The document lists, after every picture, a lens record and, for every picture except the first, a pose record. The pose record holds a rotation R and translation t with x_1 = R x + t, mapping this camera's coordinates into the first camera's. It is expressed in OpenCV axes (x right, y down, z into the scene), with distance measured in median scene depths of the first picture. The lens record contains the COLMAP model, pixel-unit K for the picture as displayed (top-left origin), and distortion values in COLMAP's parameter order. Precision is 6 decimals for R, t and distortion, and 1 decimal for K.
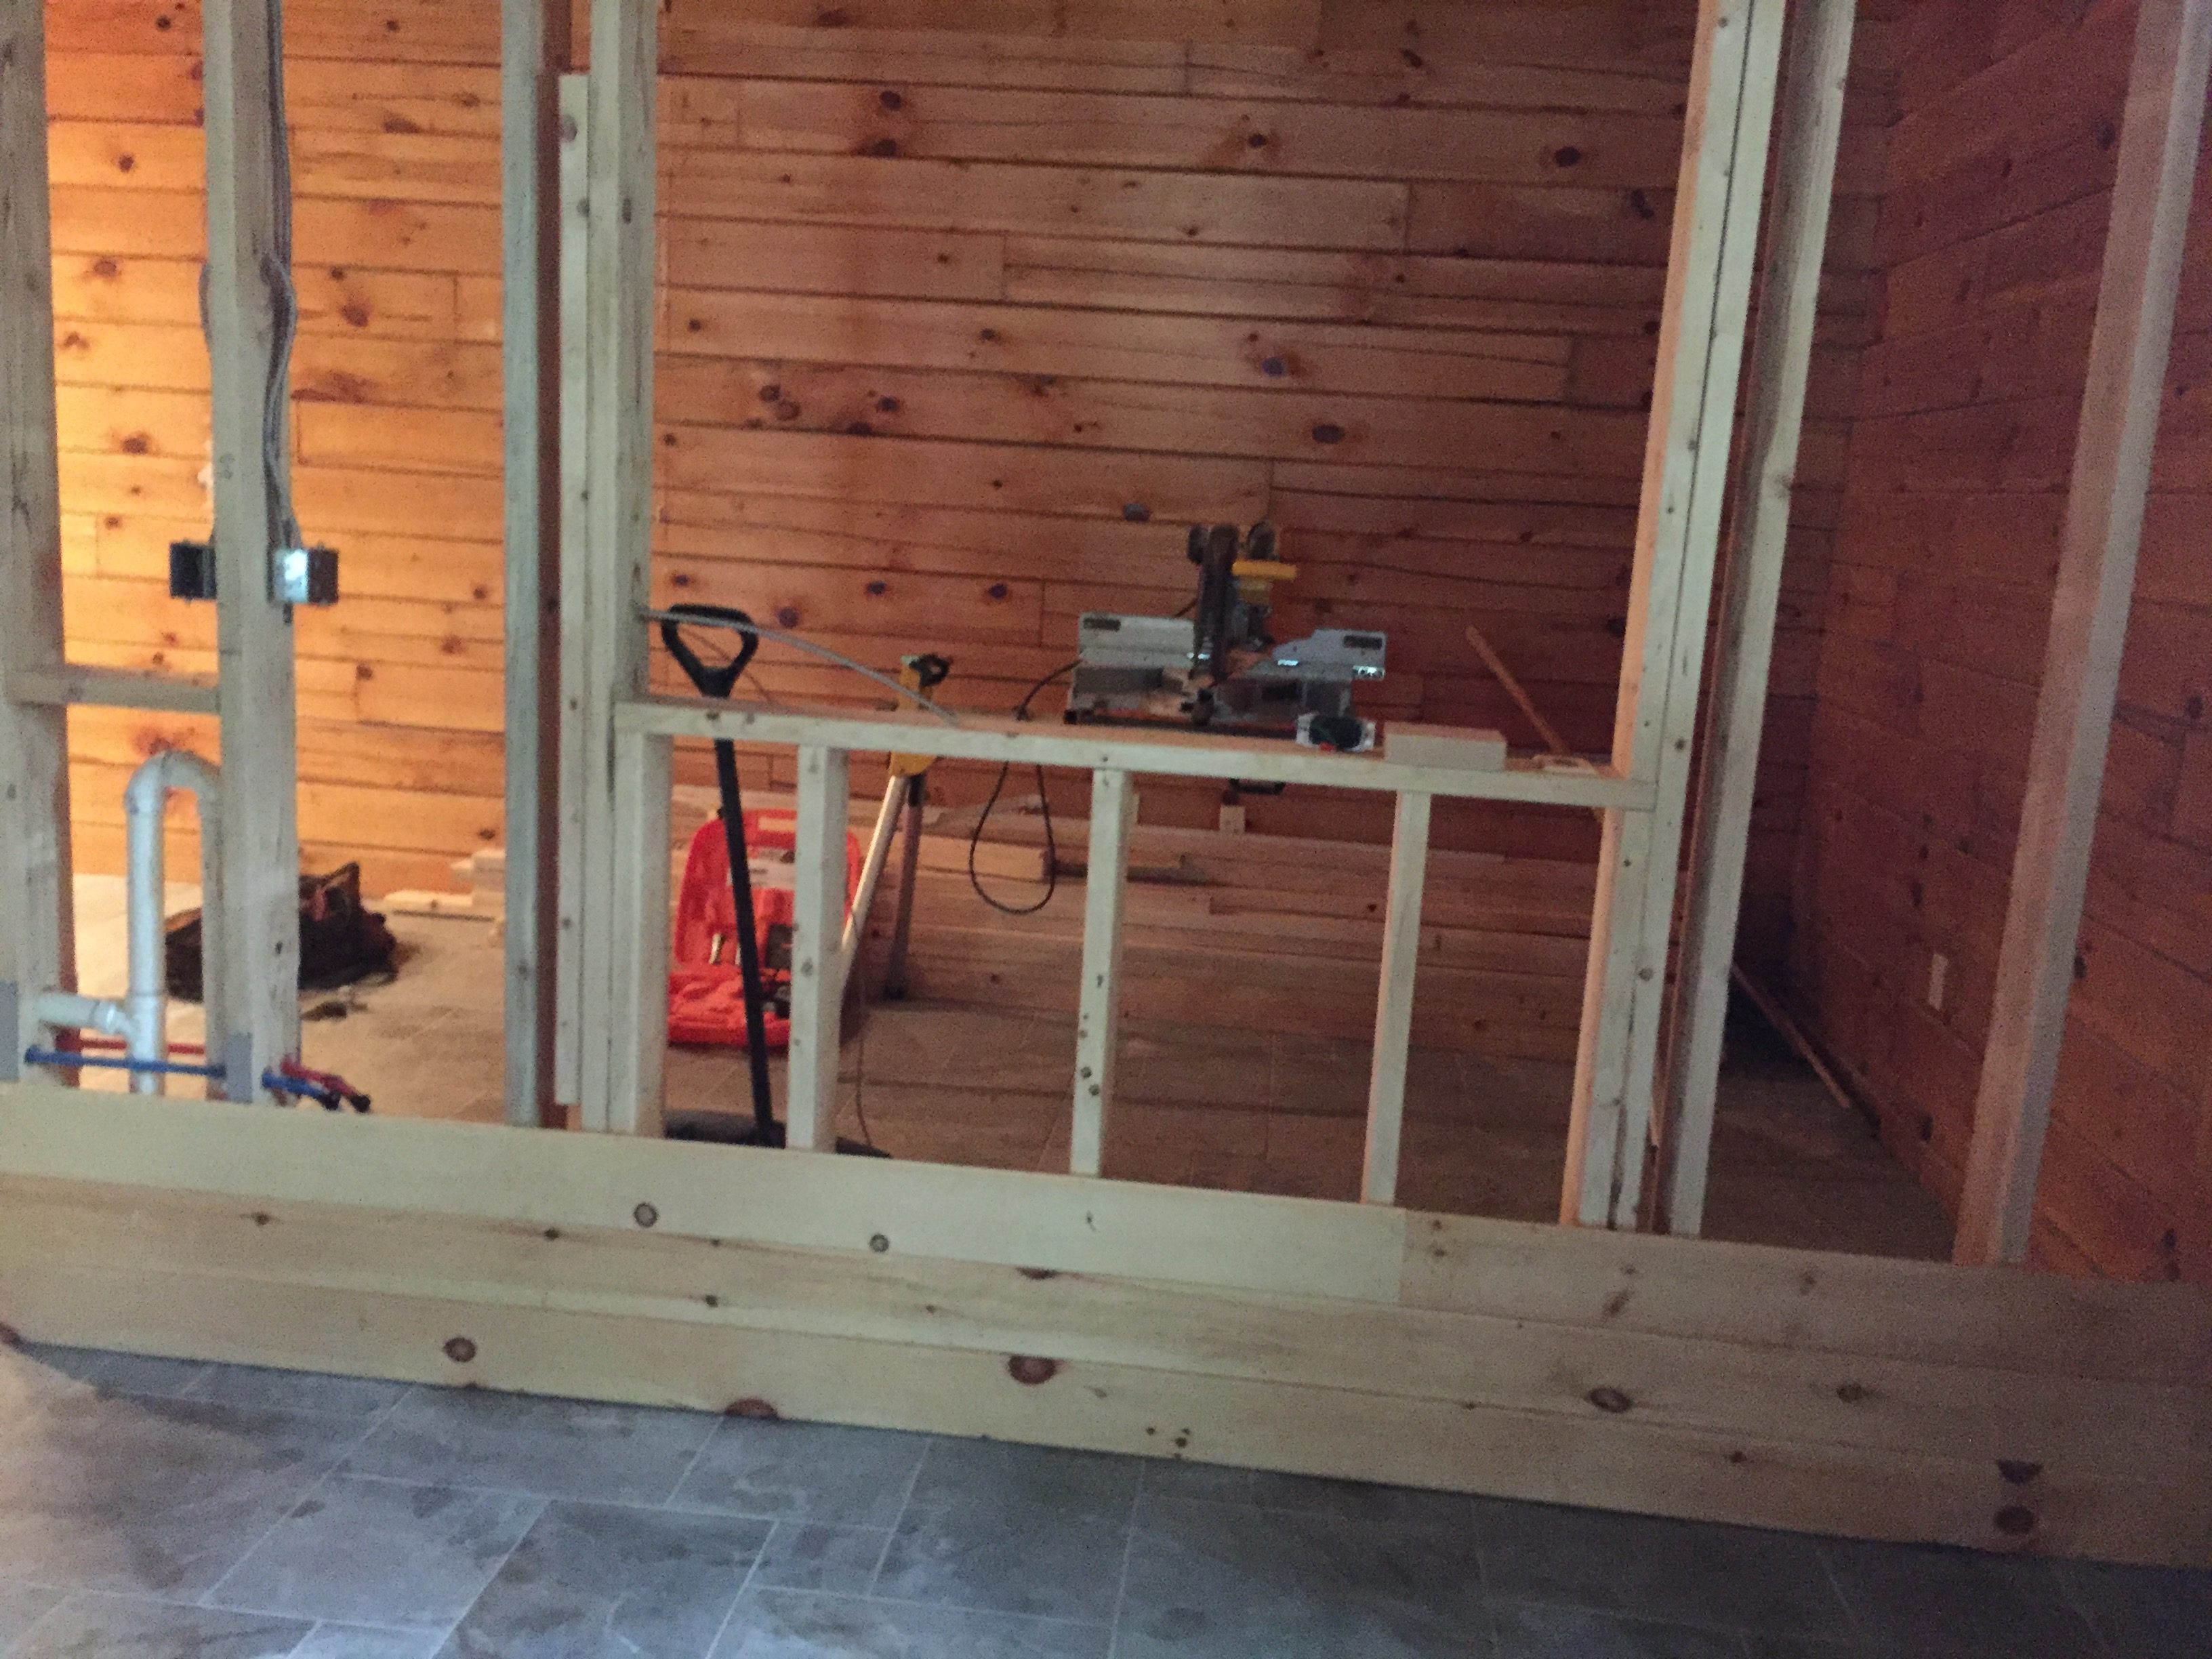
lens RADIAL K [[1887.0, 0, 1105.1], [0, 1887.0, 833.4], [0, 0, 1]] dist [0.035265, -0.047026]
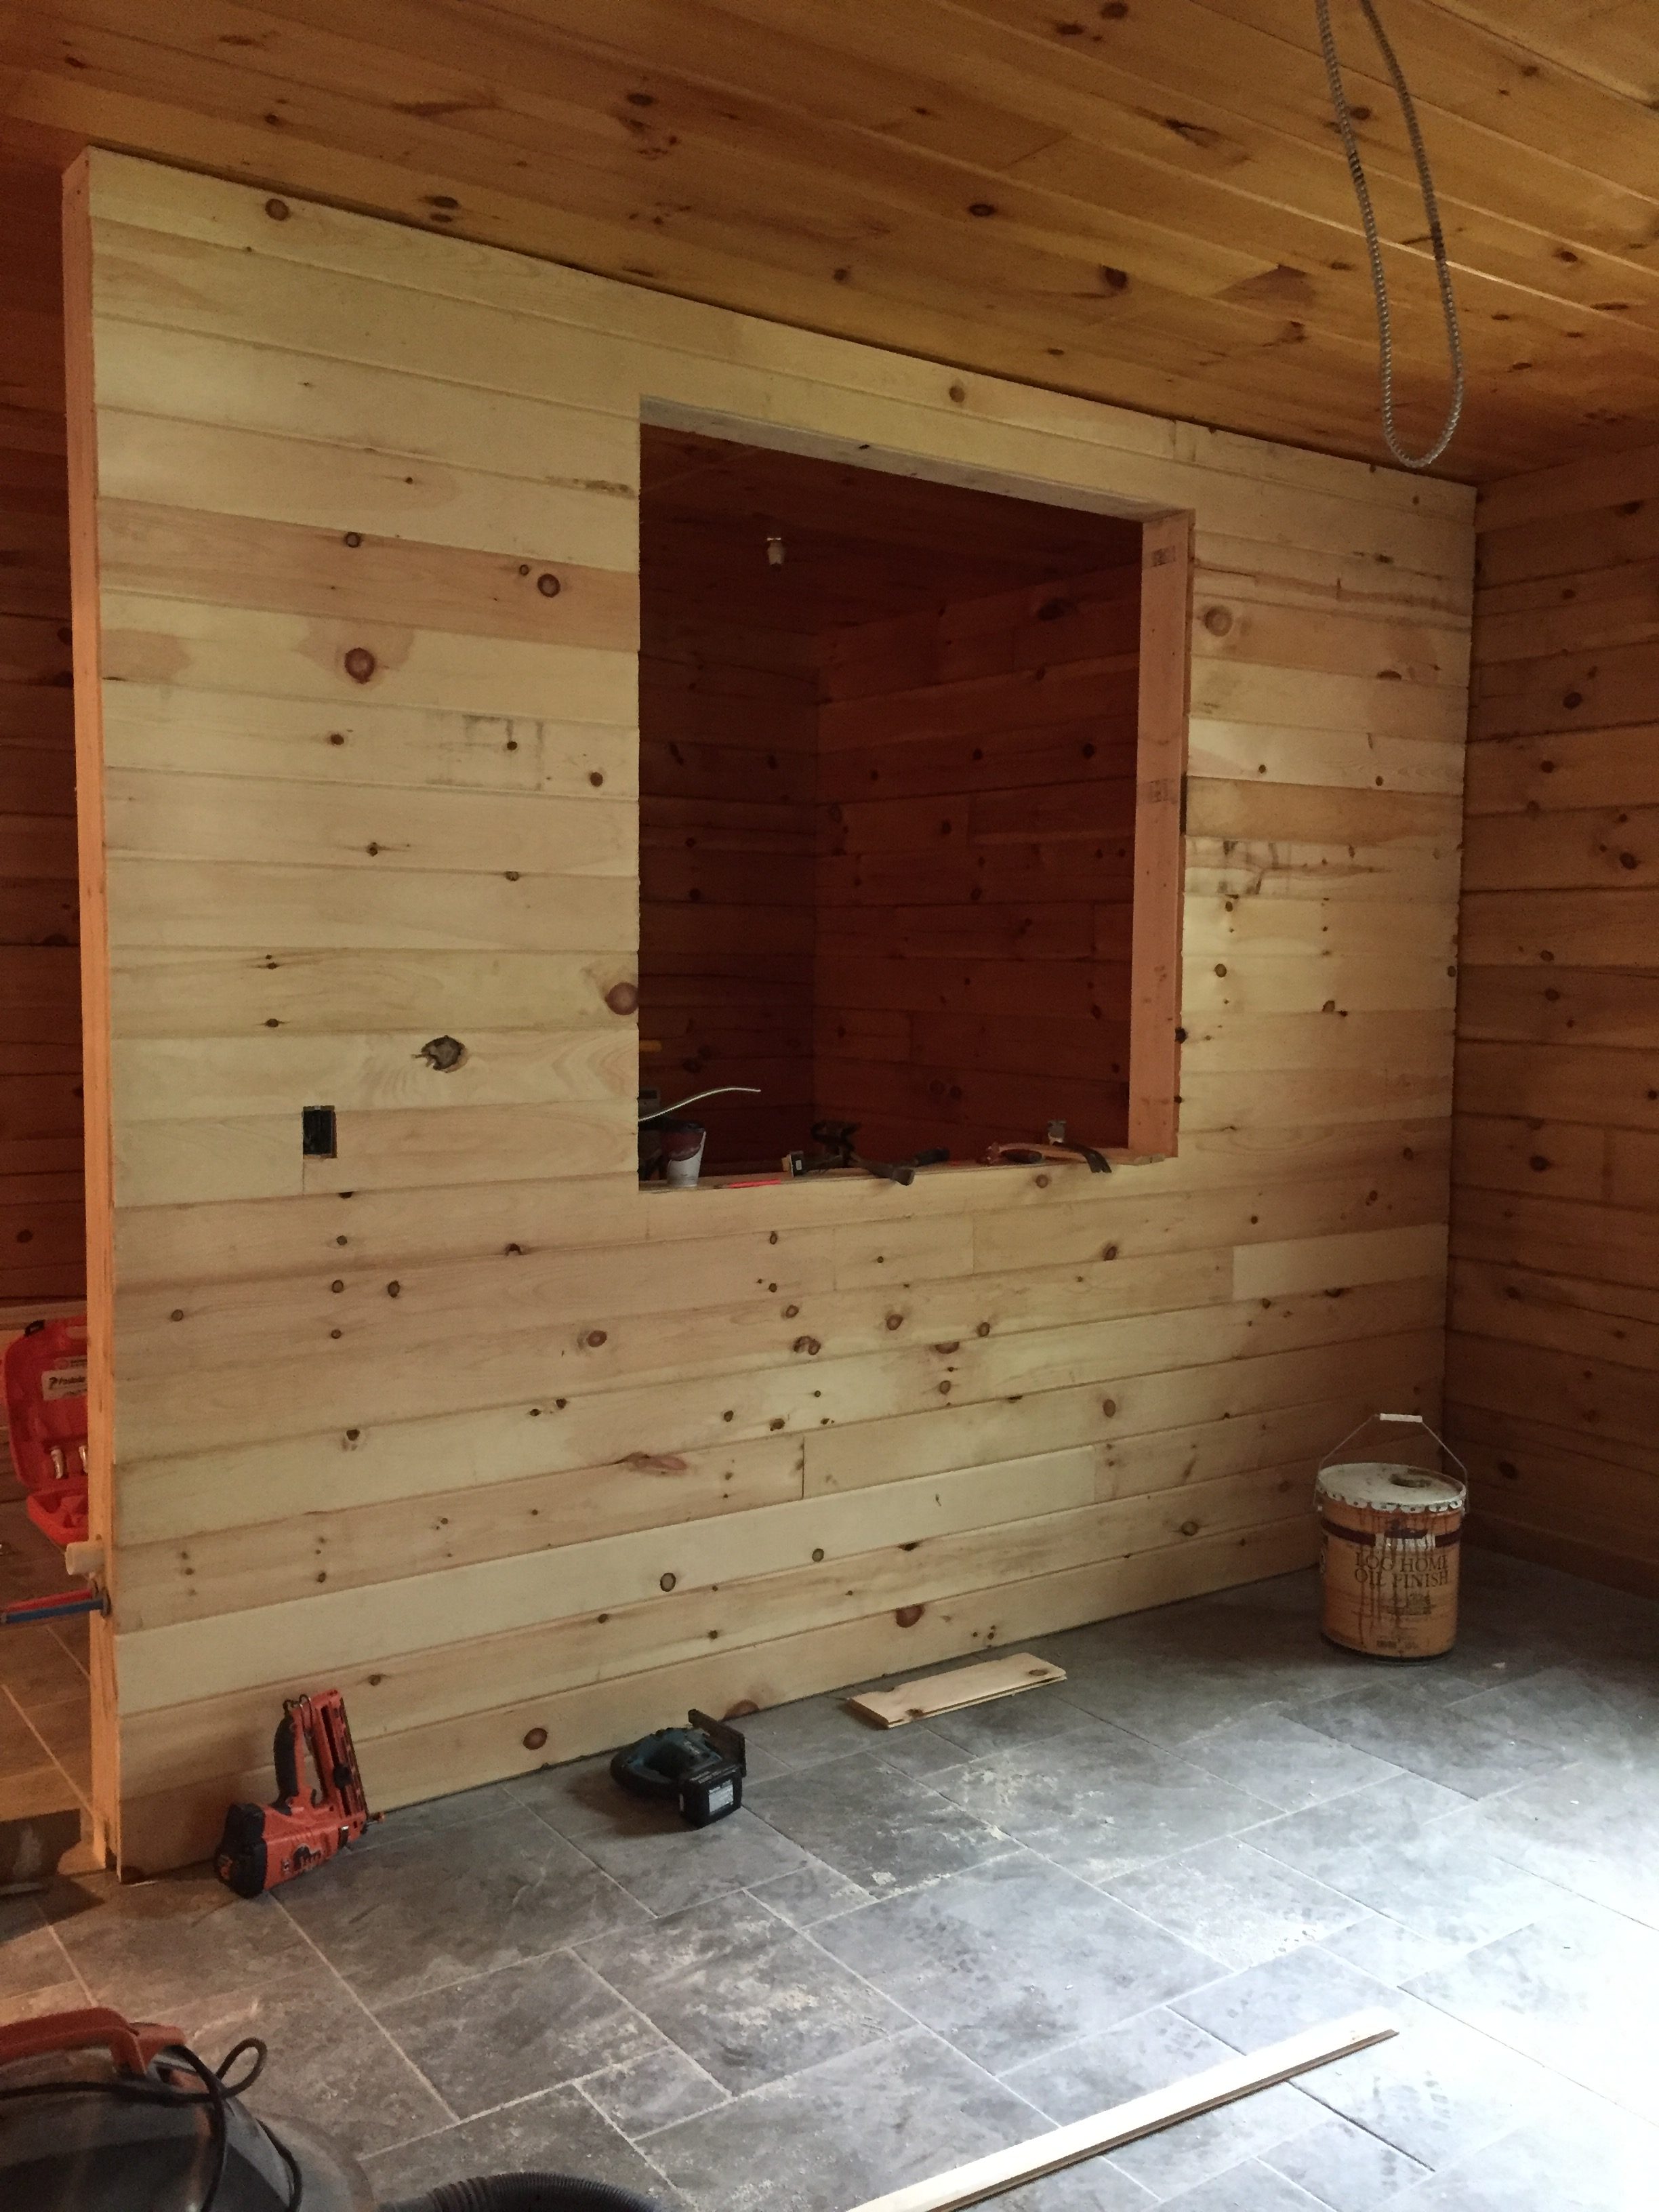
lens RADIAL K [[1887.0, 0, 834.4], [0, 1887.0, 1099.4], [0, 0, 1]] dist [0.035265, -0.047026]
pose [[0.751824, -0.099310, 0.651843, -0.969960], [0.151494, 0.988162, -0.024181, -0.076761], [-0.641725, 0.116930, 0.757969, -0.095537]]
